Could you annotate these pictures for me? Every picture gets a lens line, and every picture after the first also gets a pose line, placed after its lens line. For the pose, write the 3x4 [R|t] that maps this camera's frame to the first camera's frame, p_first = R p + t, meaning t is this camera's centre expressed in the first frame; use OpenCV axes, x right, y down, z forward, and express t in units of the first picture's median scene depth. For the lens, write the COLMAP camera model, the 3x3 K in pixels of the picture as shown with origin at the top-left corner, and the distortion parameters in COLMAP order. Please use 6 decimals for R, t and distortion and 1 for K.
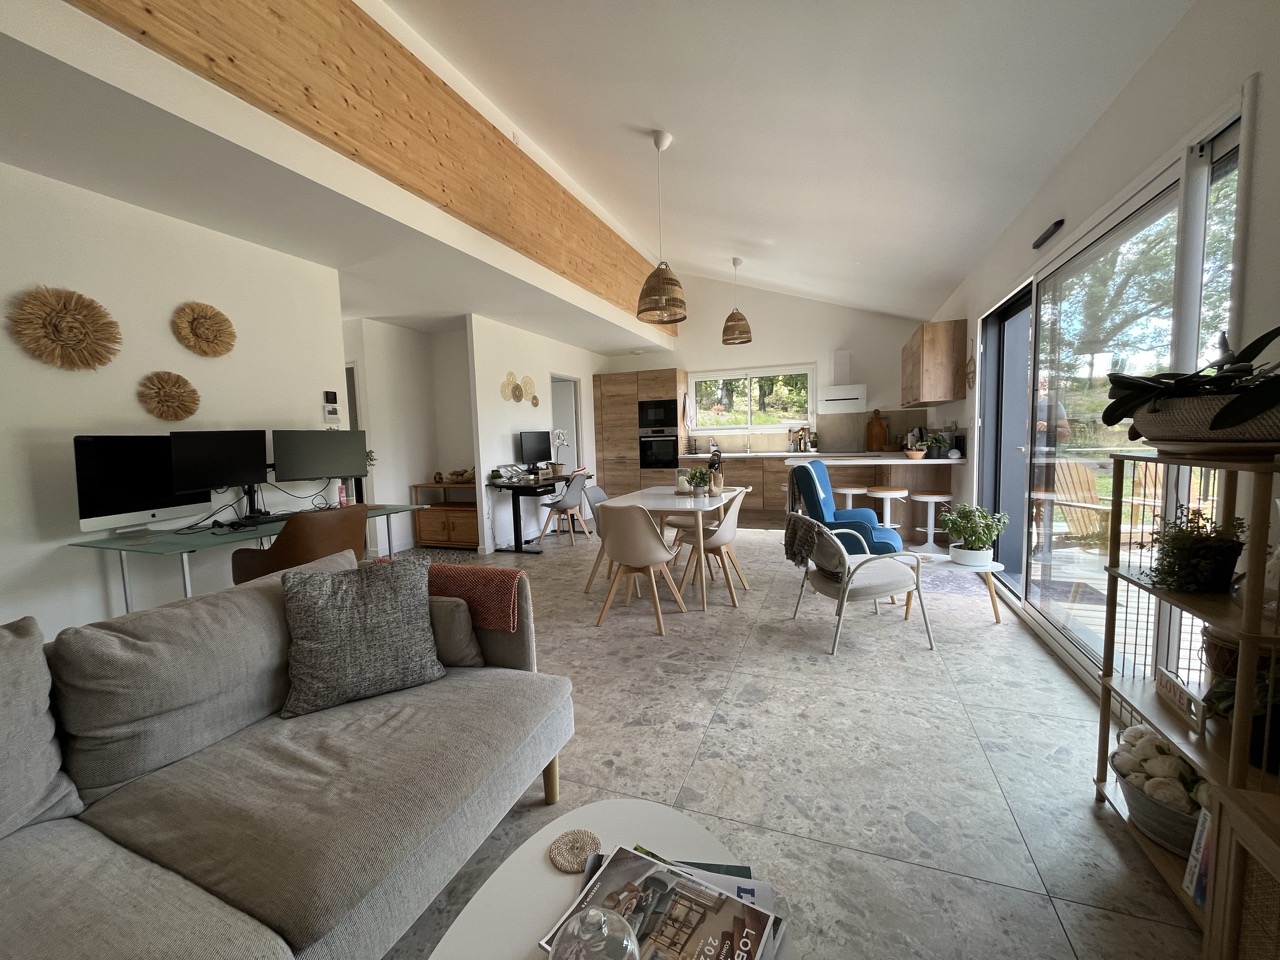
lens RADIAL K [[516.0, 0, 644.7], [0, 516.0, 481.2], [0, 0, 1]] dist [-0.001956, -0.001035]
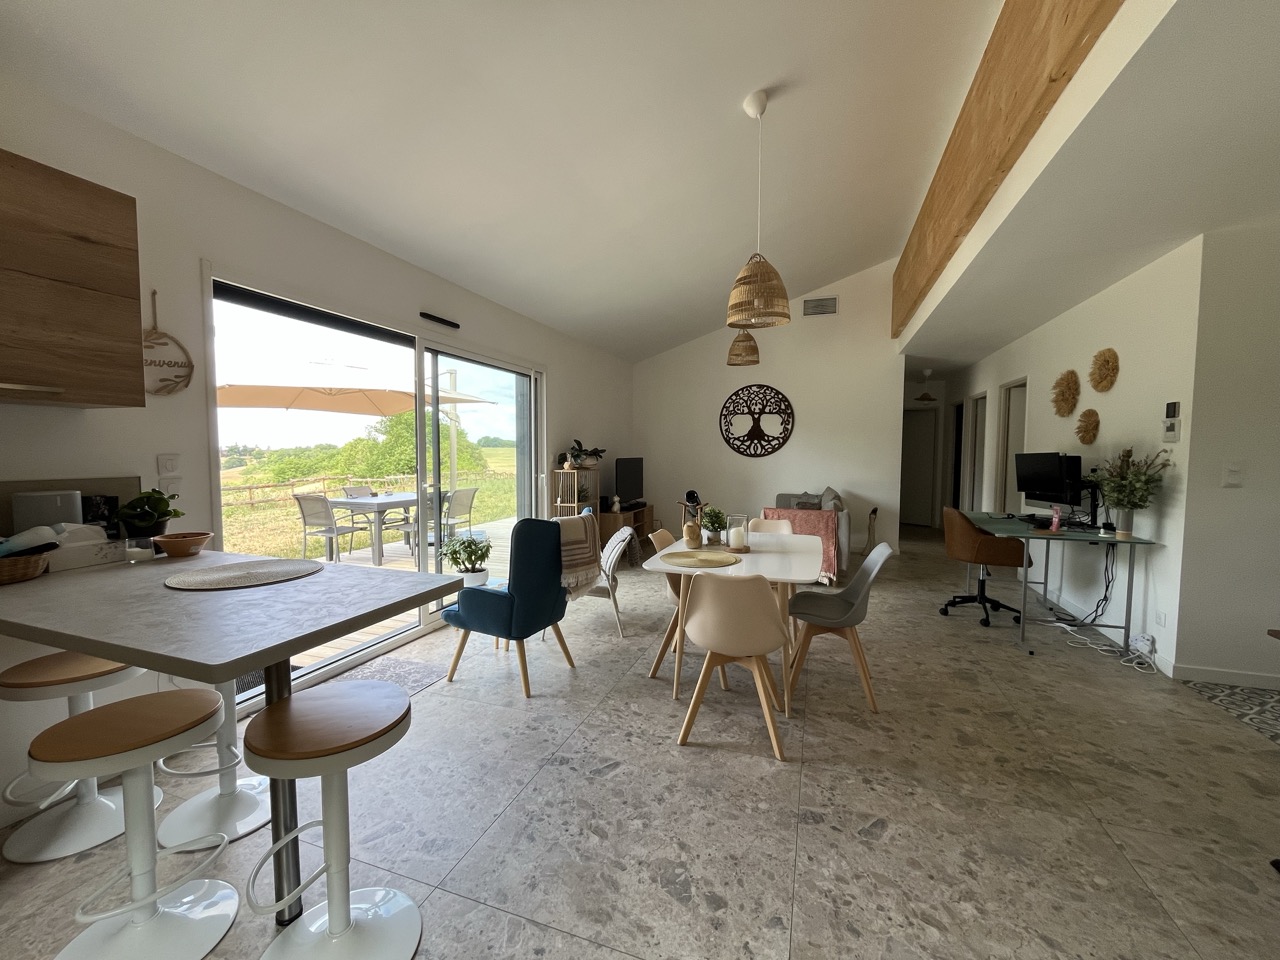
lens RADIAL K [[516.0, 0, 640.0], [0, 516.0, 483.0], [0, 0, 1]] dist [-0.001956, -0.001035]
pose [[-0.999443, 0.027761, -0.018521, 0.284176], [0.024784, 0.989103, 0.145124, -0.227604], [0.022348, 0.144584, -0.989240, 2.177450]]
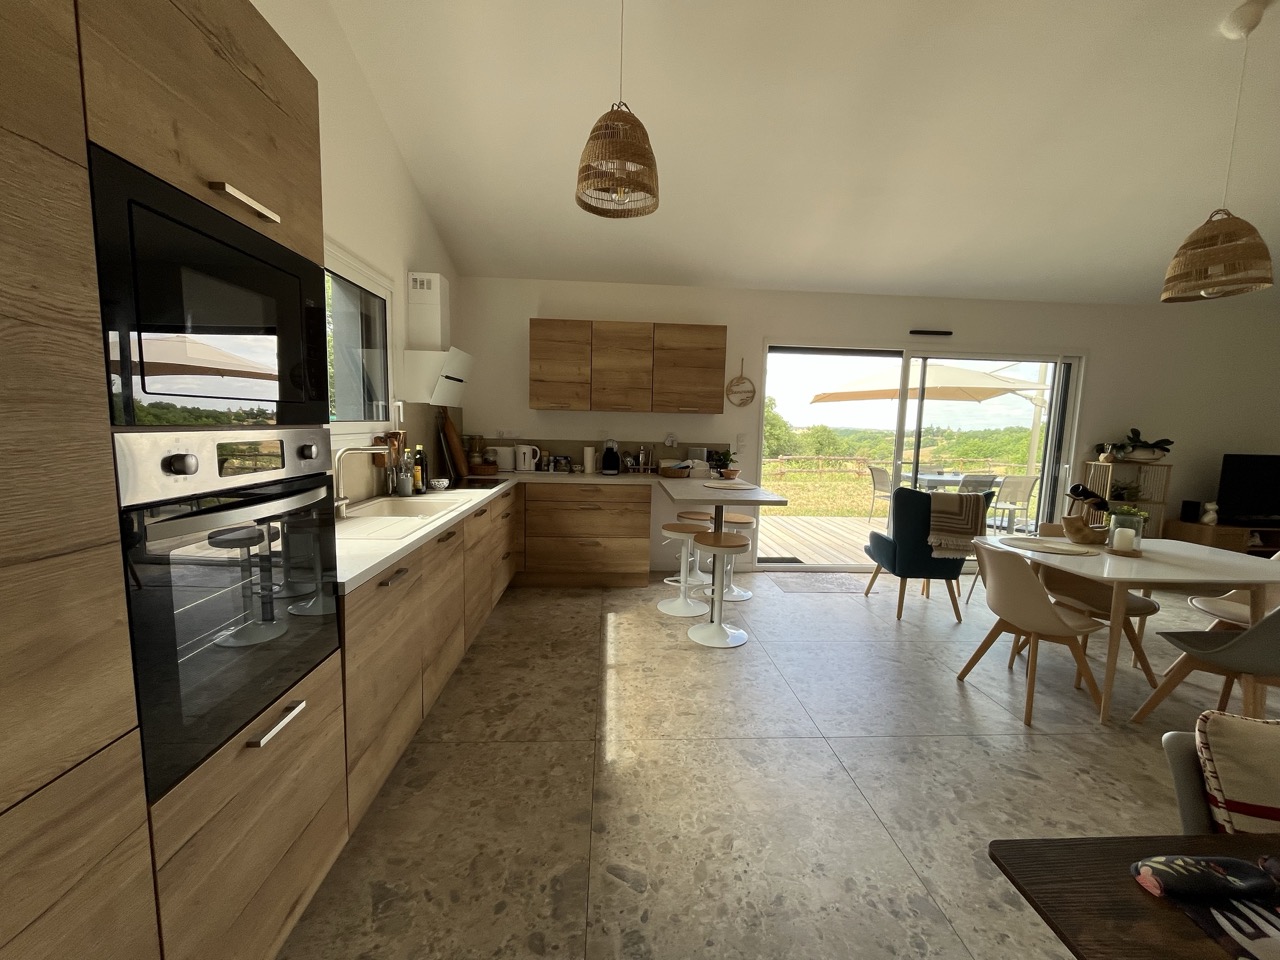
lens RADIAL K [[516.0, 0, 636.0], [0, 516.0, 483.2], [0, 0, 1]] dist [-0.001956, -0.001035]
pose [[-0.397996, -0.084881, 0.913452, -0.351864], [0.064300, 0.990681, 0.120073, -0.239517], [-0.915131, 0.106524, -0.388829, 2.344140]]
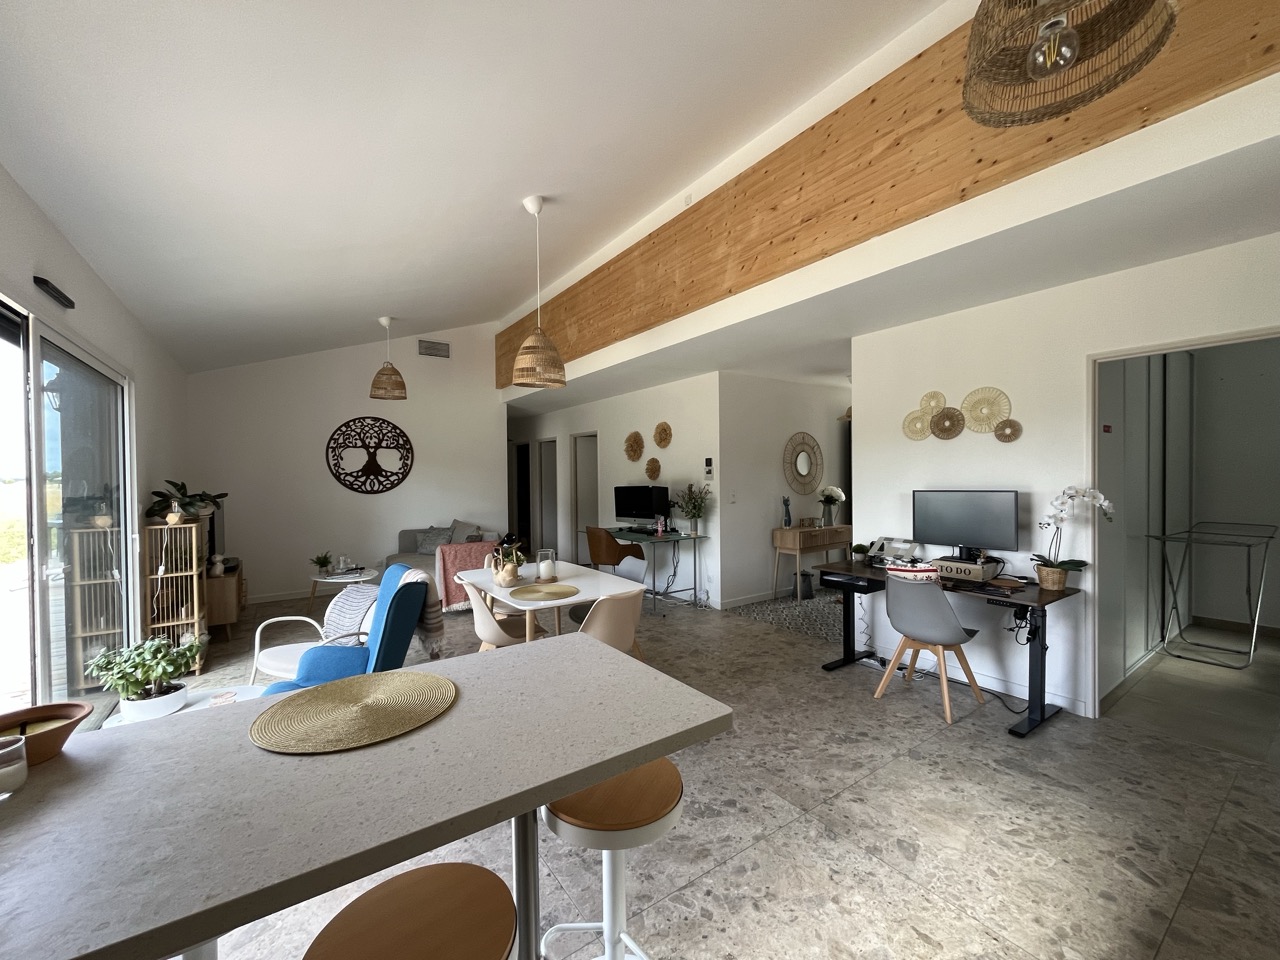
lens RADIAL K [[516.0, 0, 639.5], [0, 516.0, 483.9], [0, 0, 1]] dist [-0.001956, -0.001035]
pose [[-0.565659, 0.049486, -0.823153, 0.853659], [-0.040918, 0.995284, 0.087951, -0.270545], [0.823623, 0.083432, -0.560967, 2.022845]]
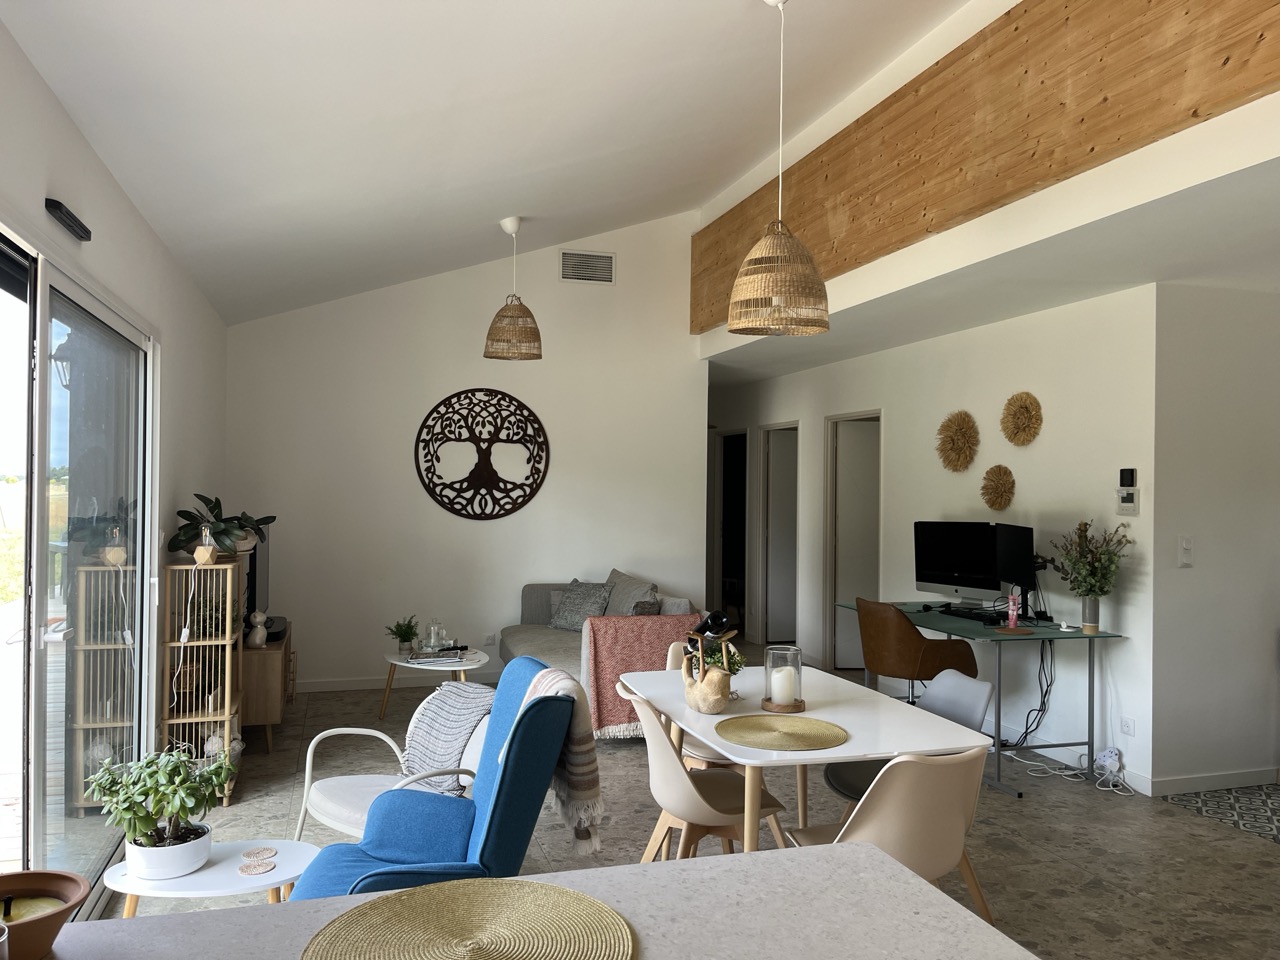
lens RADIAL K [[968.8, 0, 630.5], [0, 968.8, 486.5], [0, 0, 1]] dist [0.057636, -0.070184]
pose [[-0.799131, 0.020698, -0.600801, 0.848376], [-0.036847, 0.995842, 0.083317, -0.285881], [0.600027, 0.088719, -0.795045, 1.993985]]
